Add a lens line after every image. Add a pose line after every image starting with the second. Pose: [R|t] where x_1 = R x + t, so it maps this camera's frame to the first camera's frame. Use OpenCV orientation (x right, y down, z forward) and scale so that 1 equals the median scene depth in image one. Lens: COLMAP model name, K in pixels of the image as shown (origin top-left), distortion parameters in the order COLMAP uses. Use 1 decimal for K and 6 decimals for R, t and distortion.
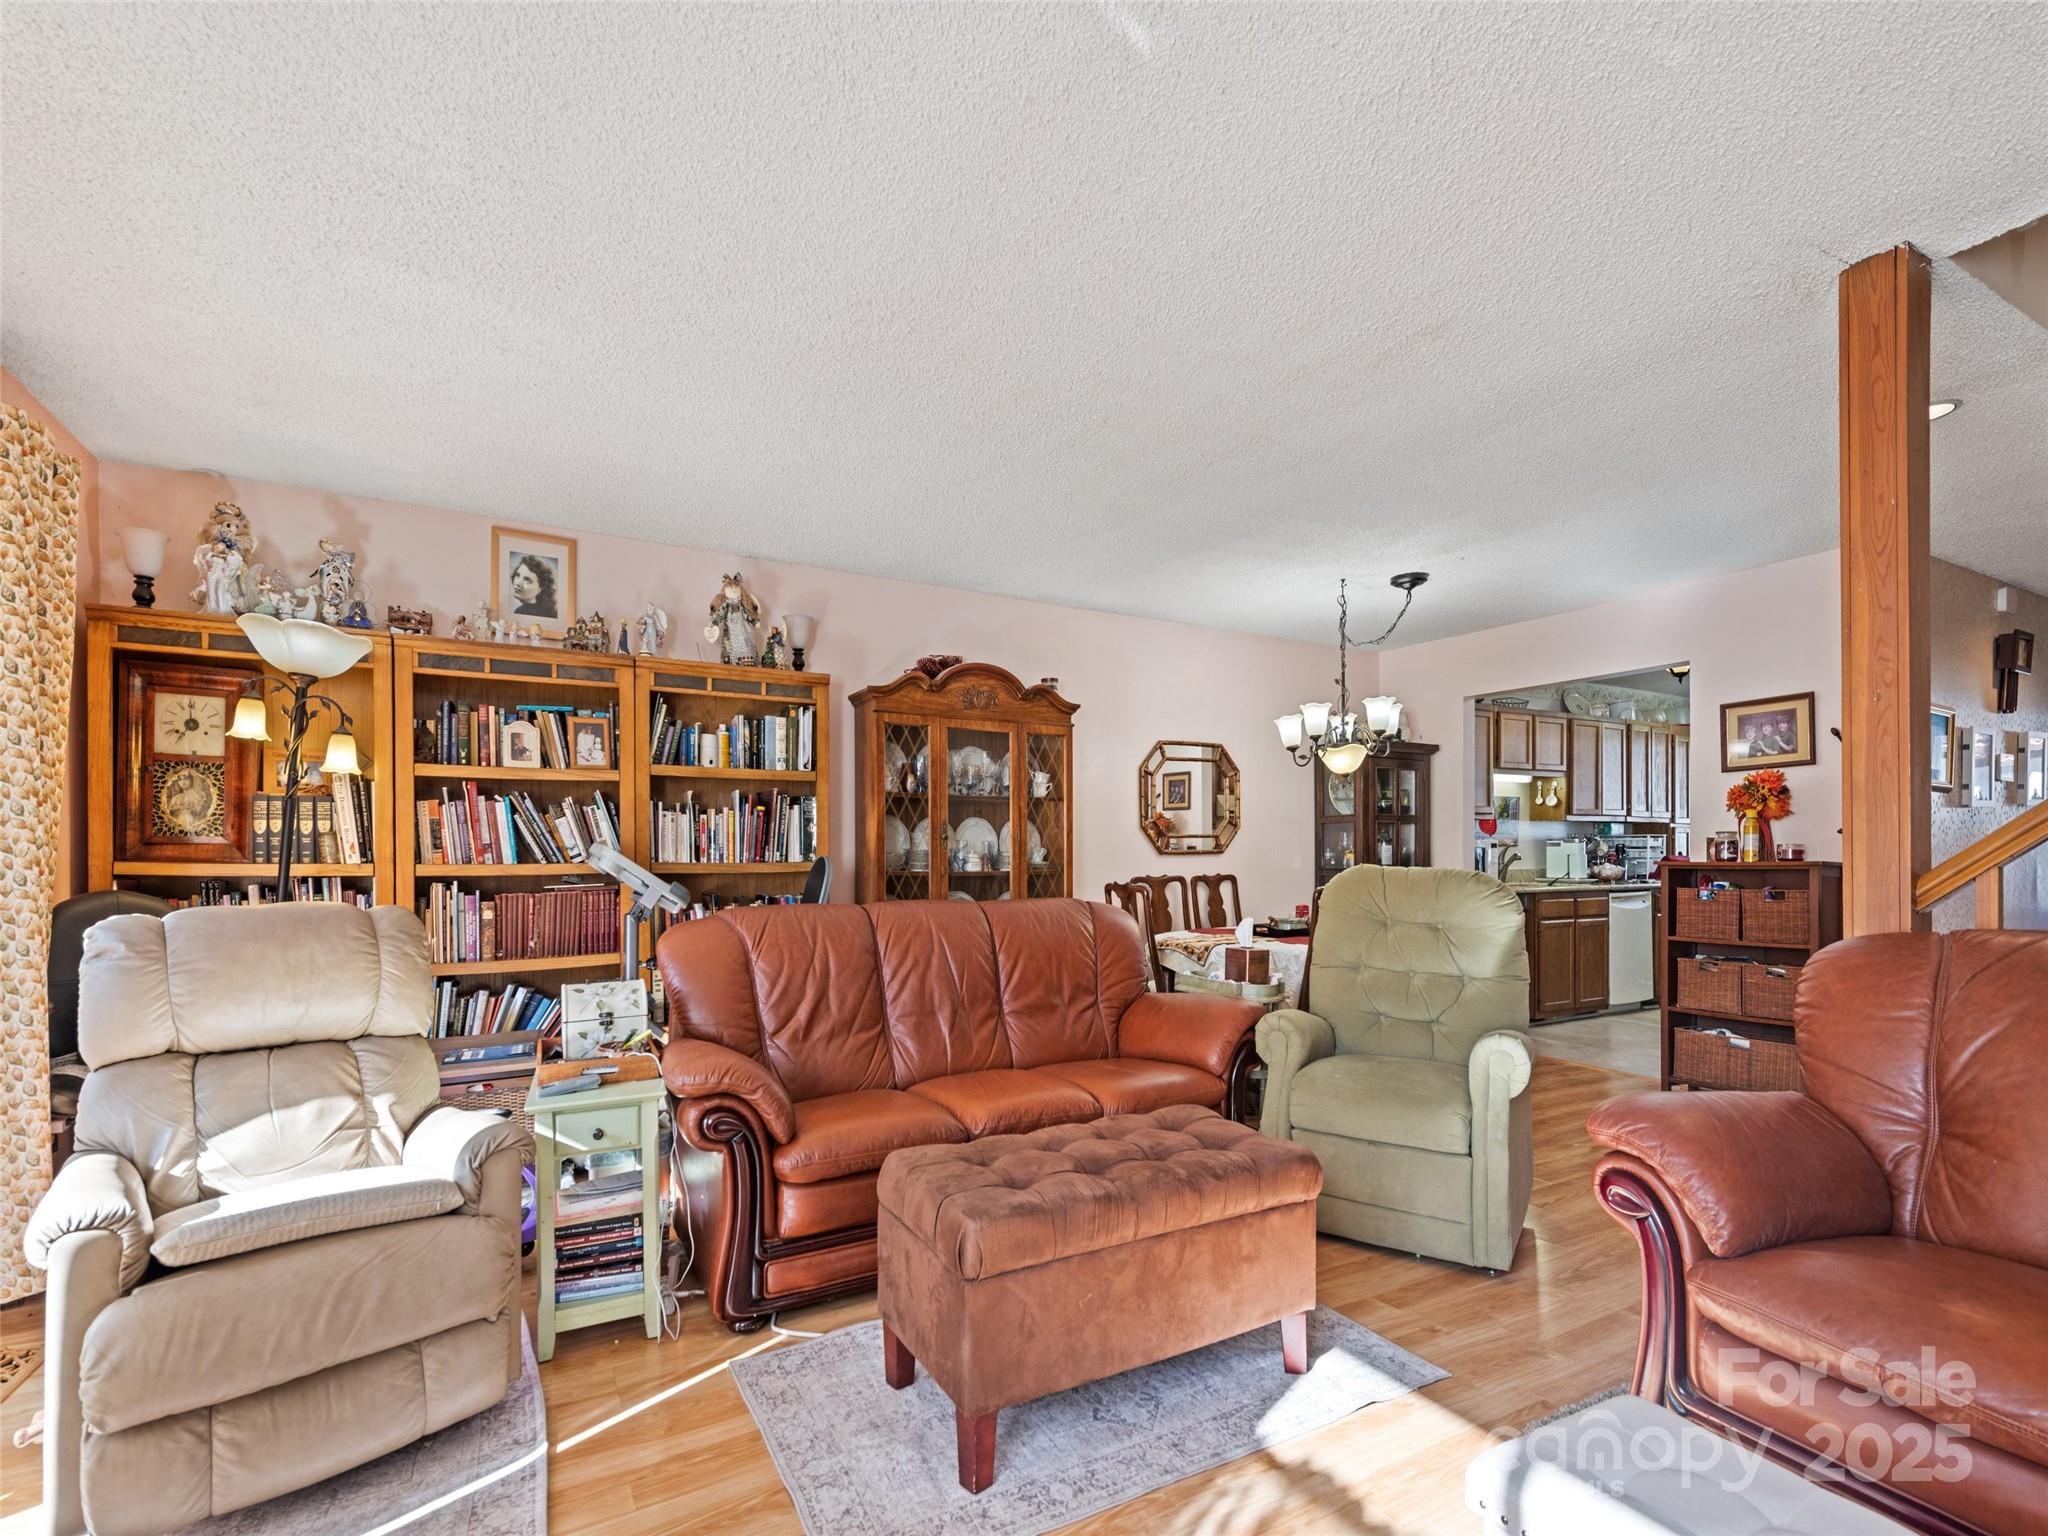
lens RADIAL K [[930.2, 0, 1000.8], [0, 930.2, 855.3], [0, 0, 1]] dist [0.019361, -0.000501]
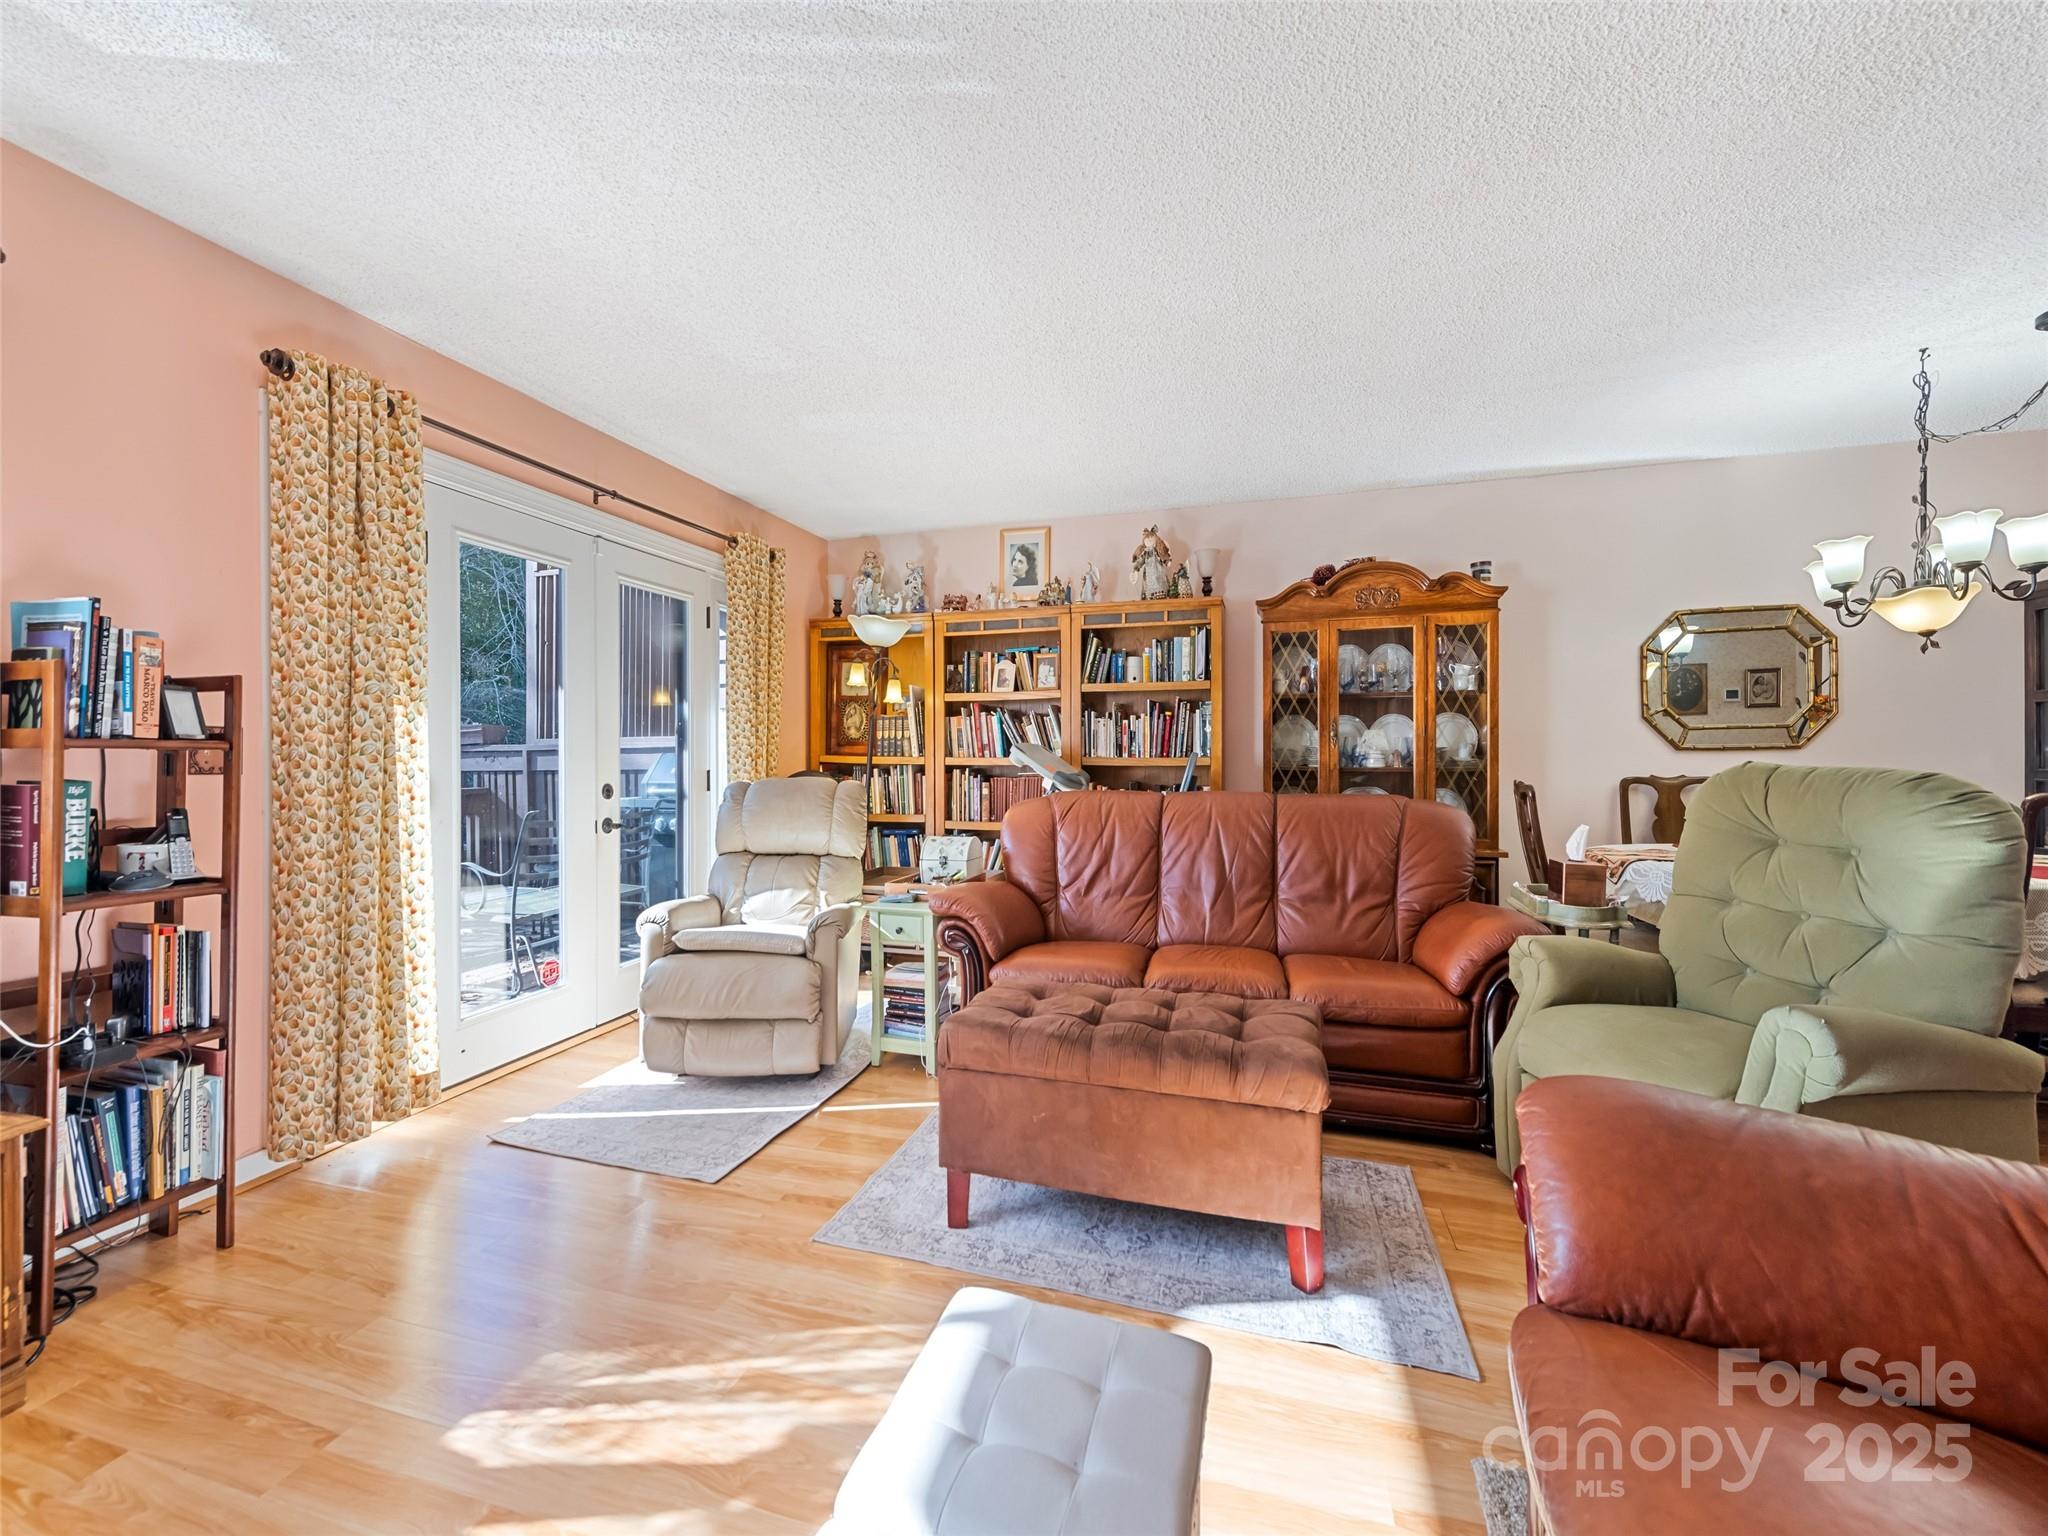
lens RADIAL K [[814.8, 0, 1022.7], [0, 814.8, 755.4], [0, 0, 1]] dist [0.022559, 0.000036]
pose [[0.702355, 0.001255, -0.711825, 0.430143], [-0.000015, 0.999998, 0.001749, 0.003561], [0.711827, -0.001218, 0.702354, 0.125216]]
